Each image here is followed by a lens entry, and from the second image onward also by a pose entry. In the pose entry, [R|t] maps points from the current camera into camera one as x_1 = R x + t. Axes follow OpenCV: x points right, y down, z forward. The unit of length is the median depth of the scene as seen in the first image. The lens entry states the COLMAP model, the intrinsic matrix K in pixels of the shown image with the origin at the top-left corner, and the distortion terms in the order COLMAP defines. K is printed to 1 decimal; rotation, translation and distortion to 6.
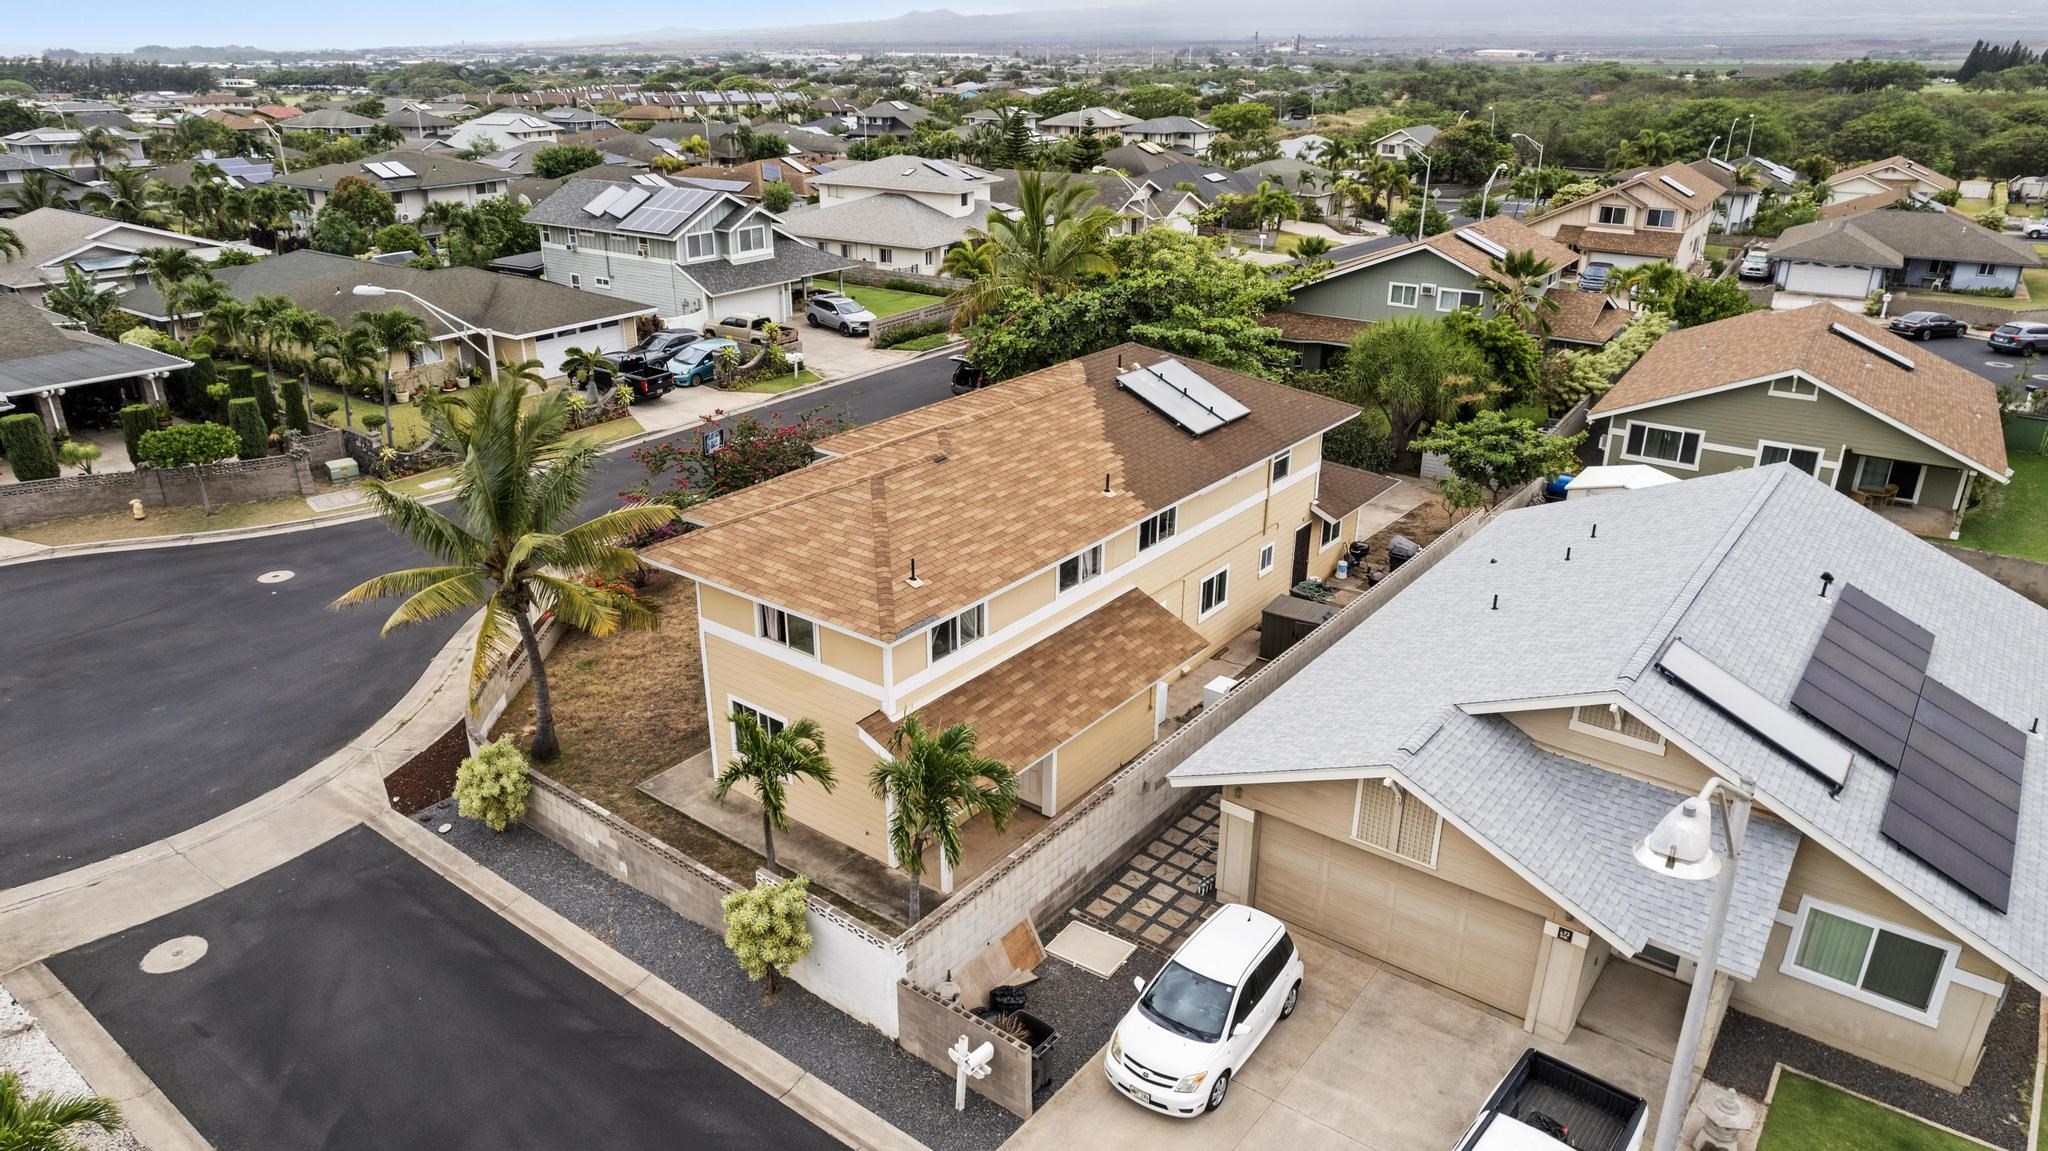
lens RADIAL K [[1320.0, 0, 1024.0], [0, 1320.0, 575.5], [0, 0, 1]] dist [-0.070108, 0.065830]
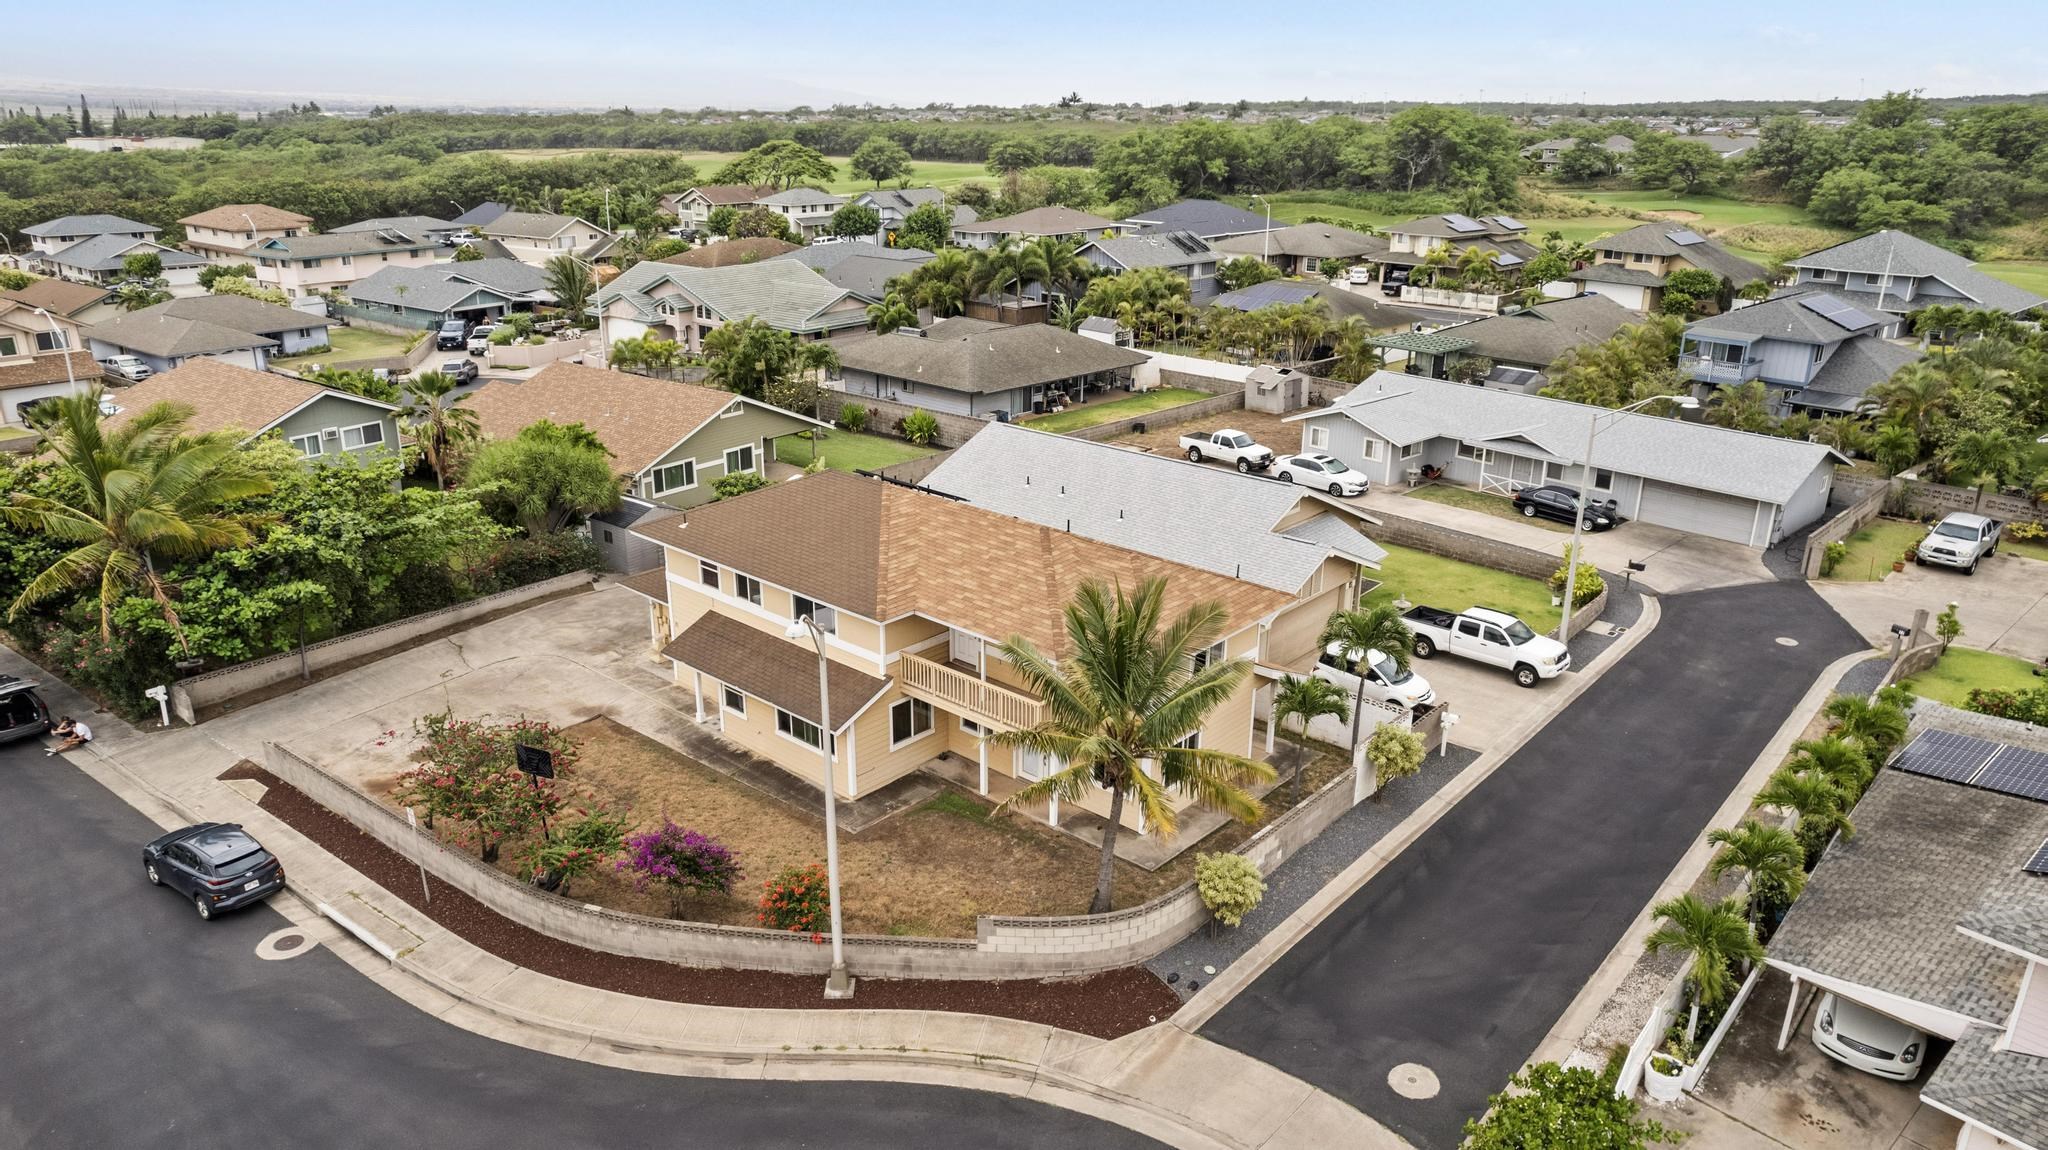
lens RADIAL K [[1320.0, 0, 1024.0], [0, 1320.0, 575.0], [0, 0, 1]] dist [-0.070108, 0.065830]
pose [[0.054722, -0.335938, 0.940293, -0.821820], [0.368434, 0.882046, 0.293687, -0.288995], [-0.928042, 0.330365, 0.172038, 0.499395]]
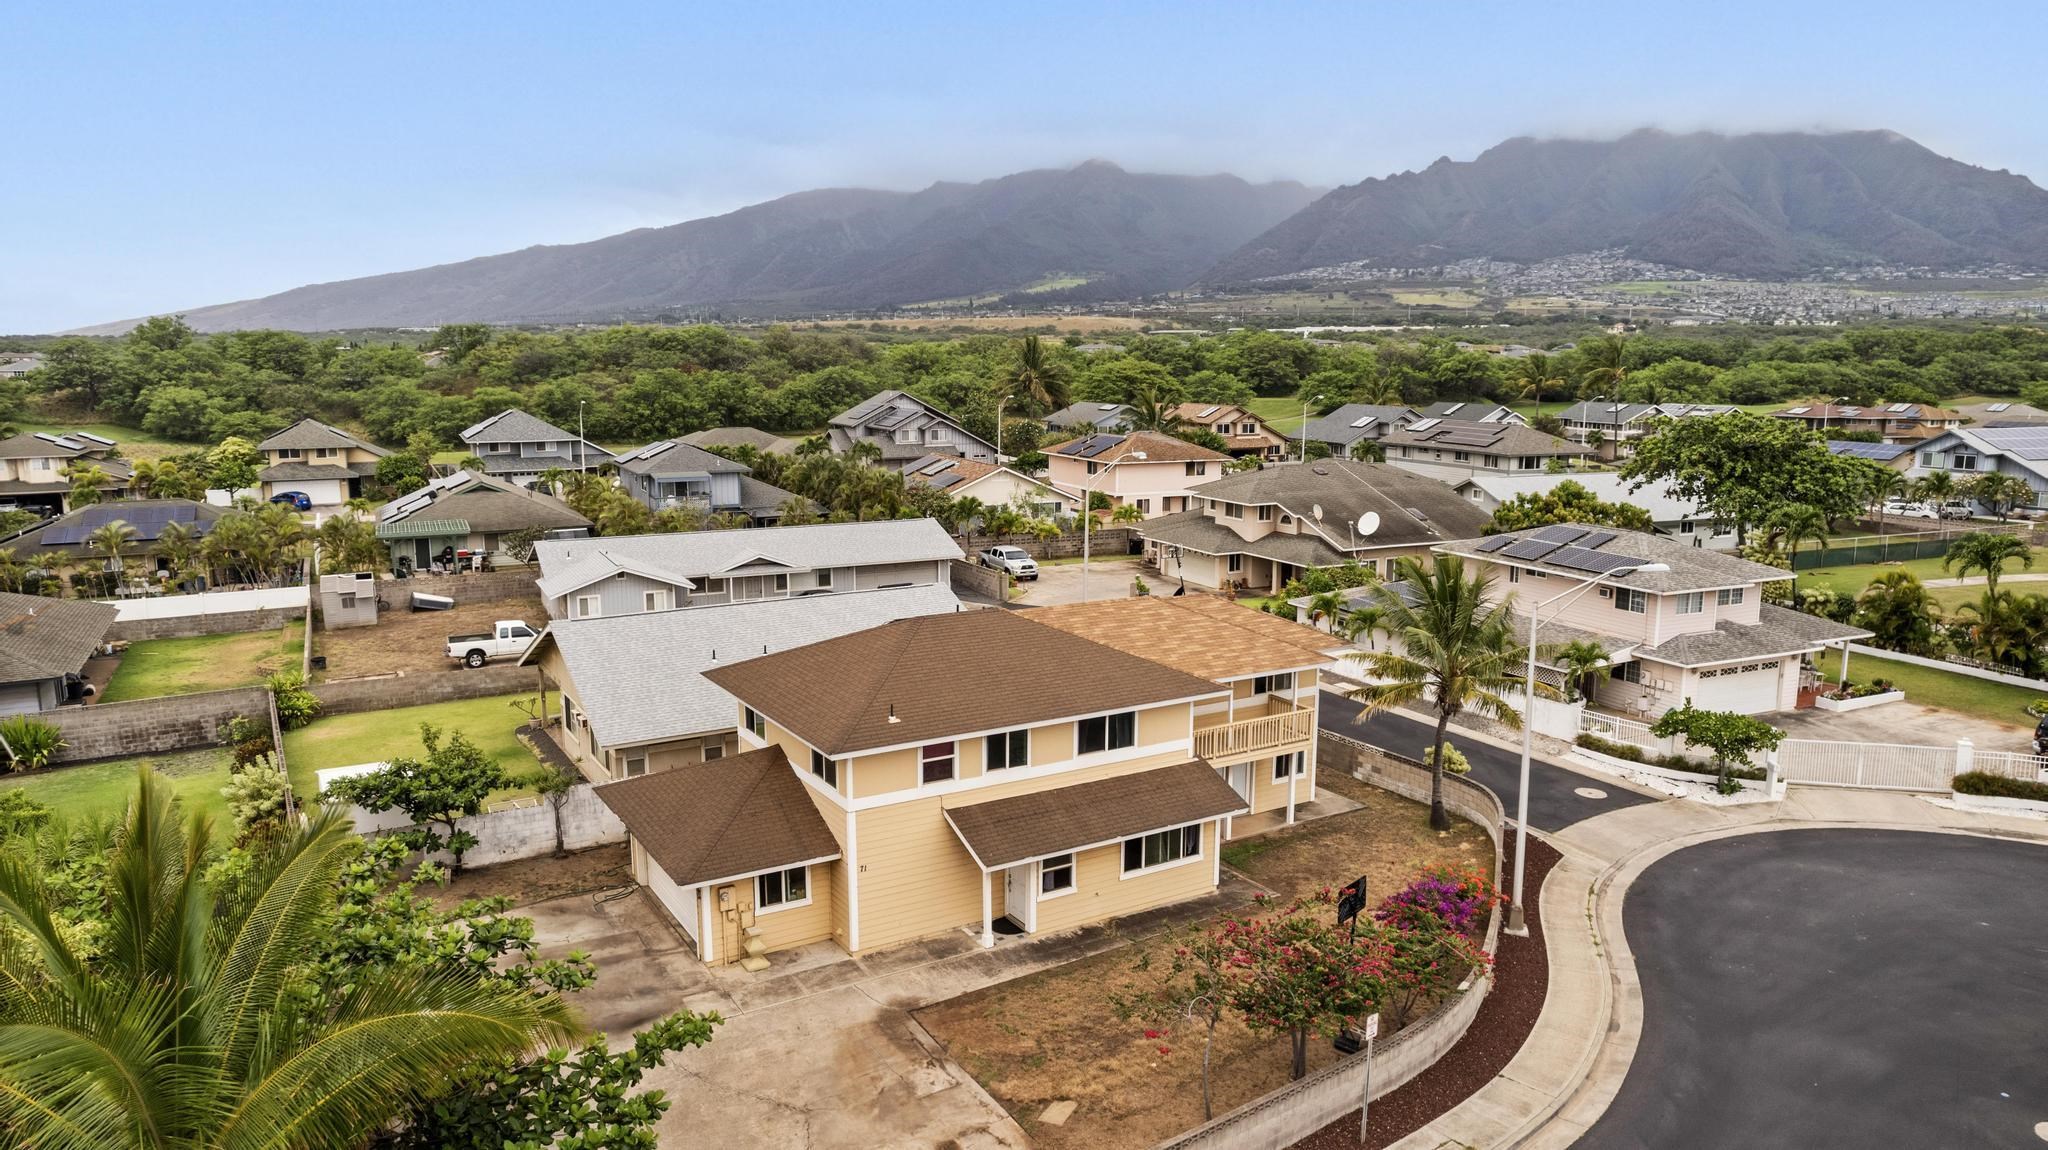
lens RADIAL K [[1320.0, 0, 1024.0], [0, 1320.0, 575.0], [0, 0, 1]] dist [-0.070108, 0.065830]
pose [[-0.937730, -0.057876, 0.342510, -0.264909], [0.129861, 0.856117, 0.500200, -0.537678], [-0.322178, 0.513531, -0.795291, 1.347149]]
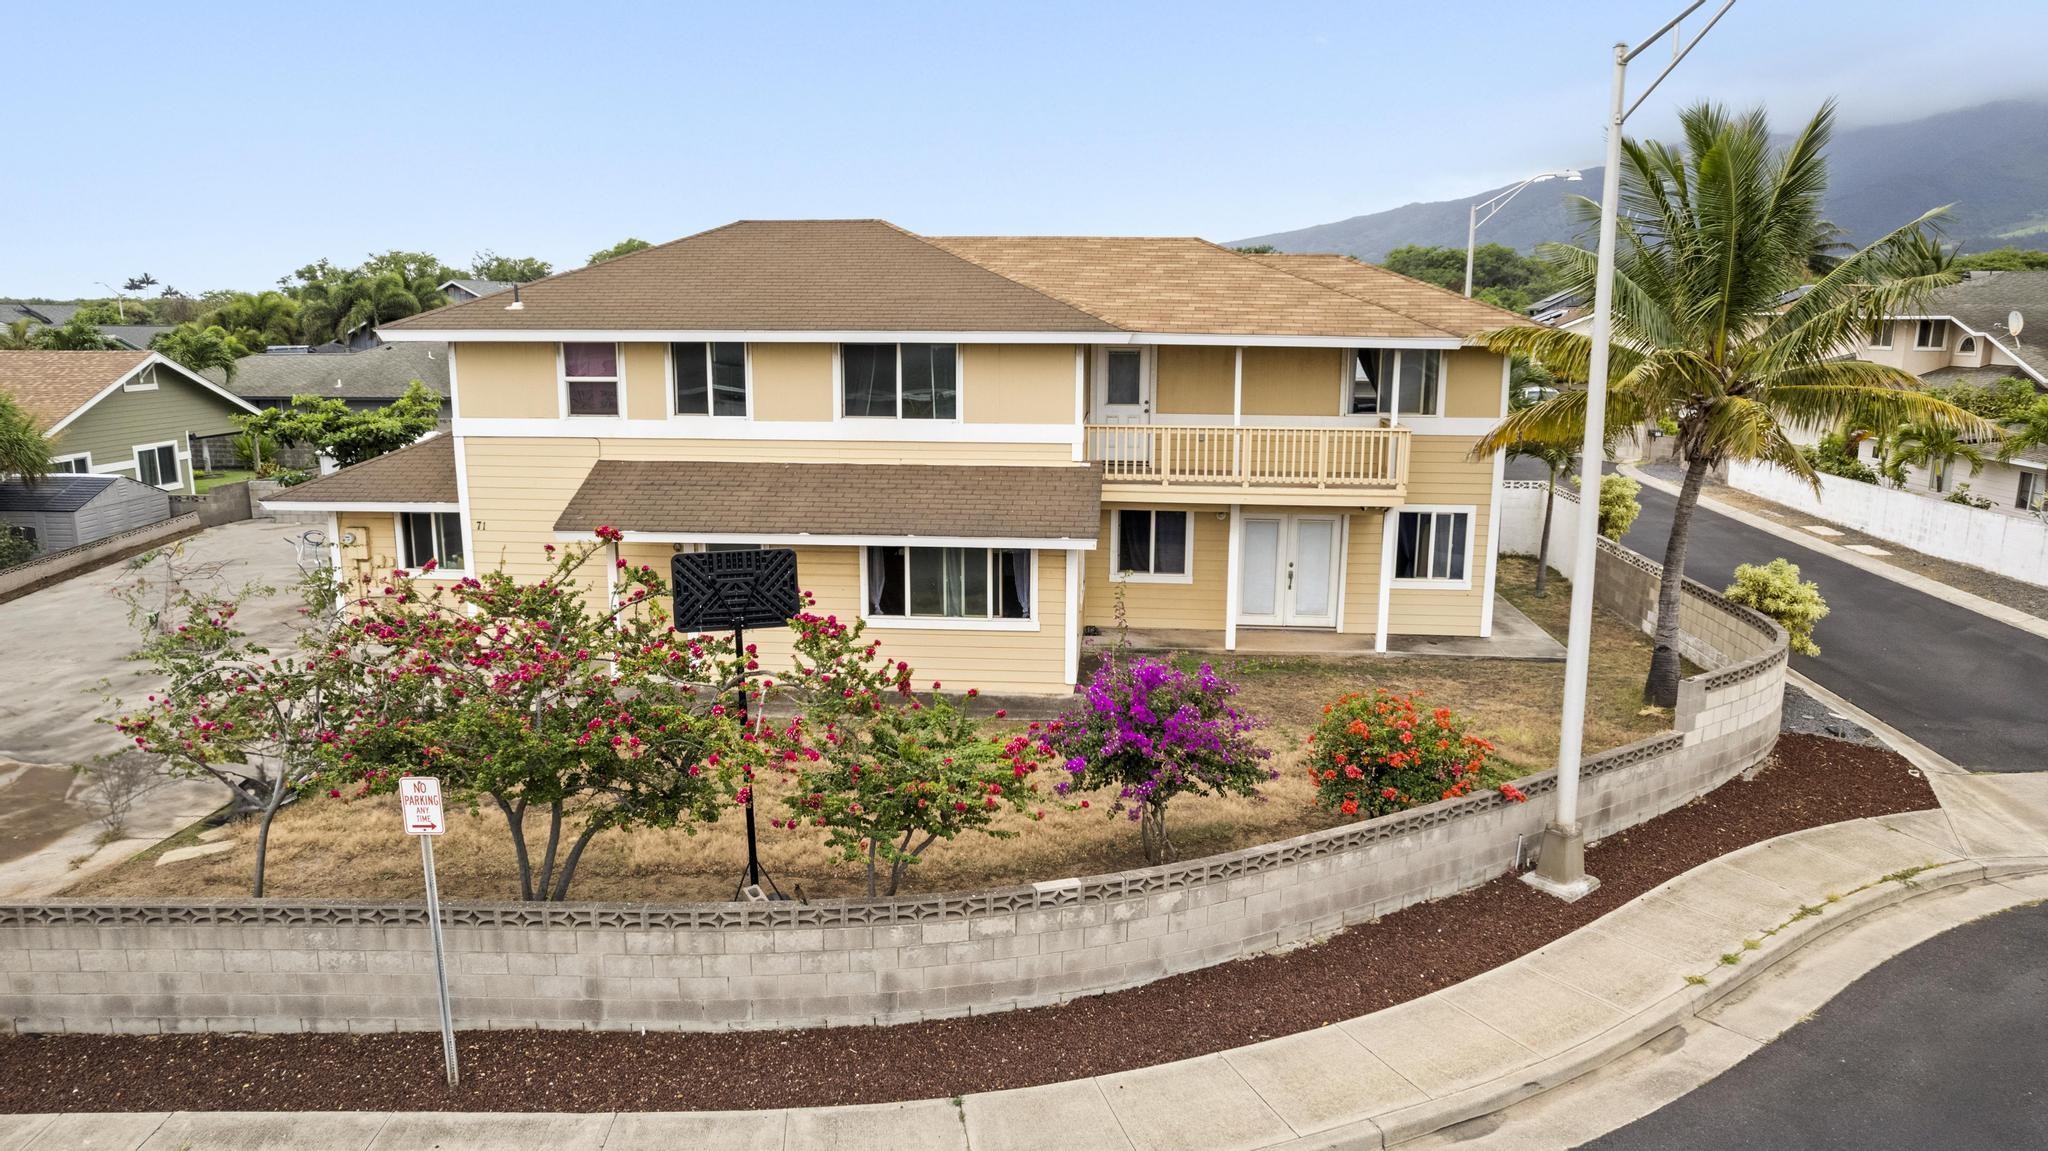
lens RADIAL K [[1320.0, 0, 1024.0], [0, 1320.0, 575.5], [0, 0, 1]] dist [-0.070108, 0.065830]
pose [[-0.553404, -0.164281, 0.816552, -0.458517], [0.311481, 0.868405, 0.385814, -0.178207], [-0.772479, 0.467851, -0.429408, 0.965639]]
